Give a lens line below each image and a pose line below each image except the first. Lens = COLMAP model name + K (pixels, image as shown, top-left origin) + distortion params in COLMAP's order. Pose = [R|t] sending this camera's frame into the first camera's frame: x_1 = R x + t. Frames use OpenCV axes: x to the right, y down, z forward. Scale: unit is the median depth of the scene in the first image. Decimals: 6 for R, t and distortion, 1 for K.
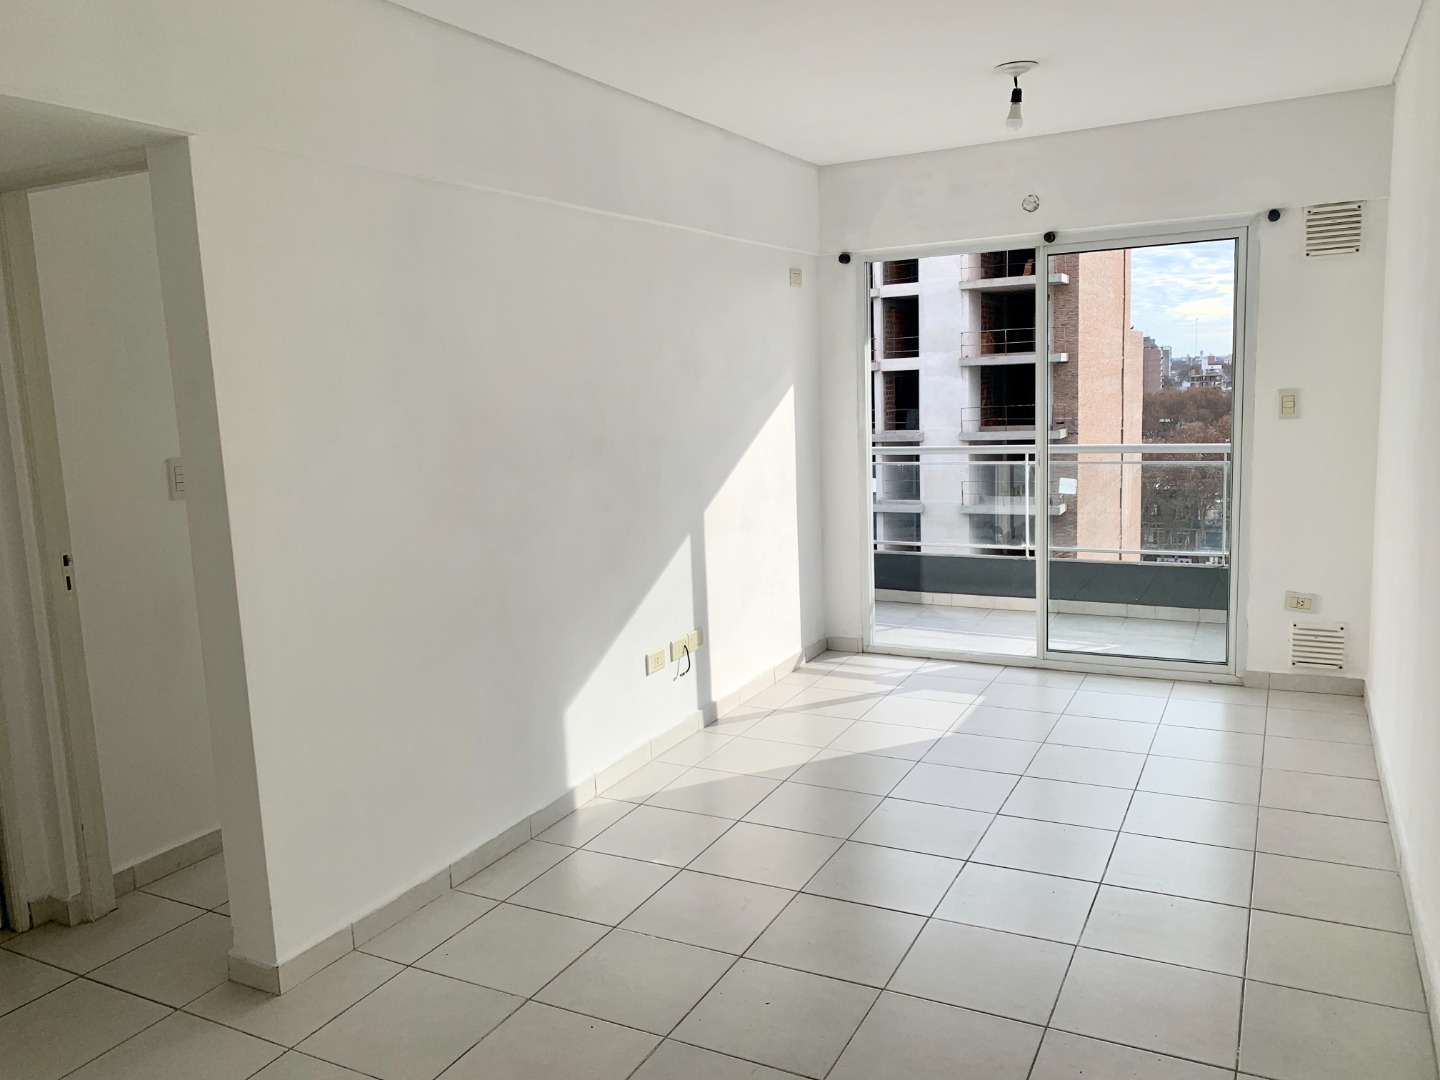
lens RADIAL K [[1082.2, 0, 714.0], [0, 1082.2, 532.7], [0, 0, 1]] dist [0.086558, -0.124266]
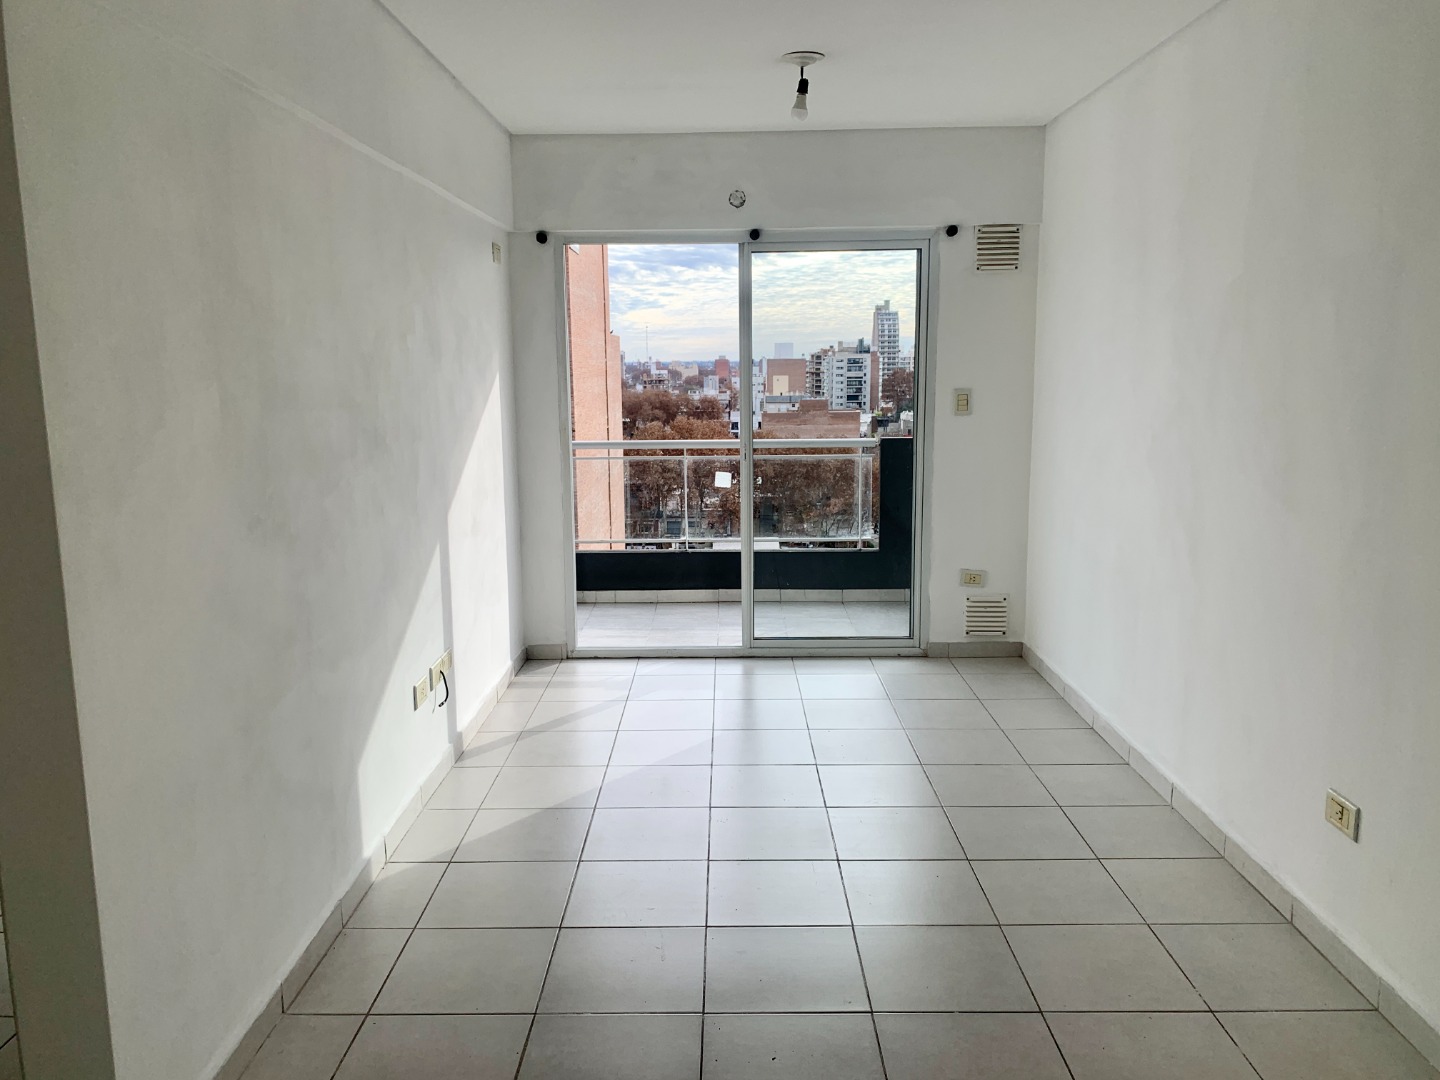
lens RADIAL K [[1086.5, 0, 714.8], [0, 1086.5, 536.0], [0, 0, 1]] dist [0.058435, -0.063771]
pose [[0.891676, -0.040824, 0.450830, -0.180945], [0.038135, 0.999159, 0.015051, -0.006010], [-0.451065, 0.003771, 0.892483, 0.104590]]
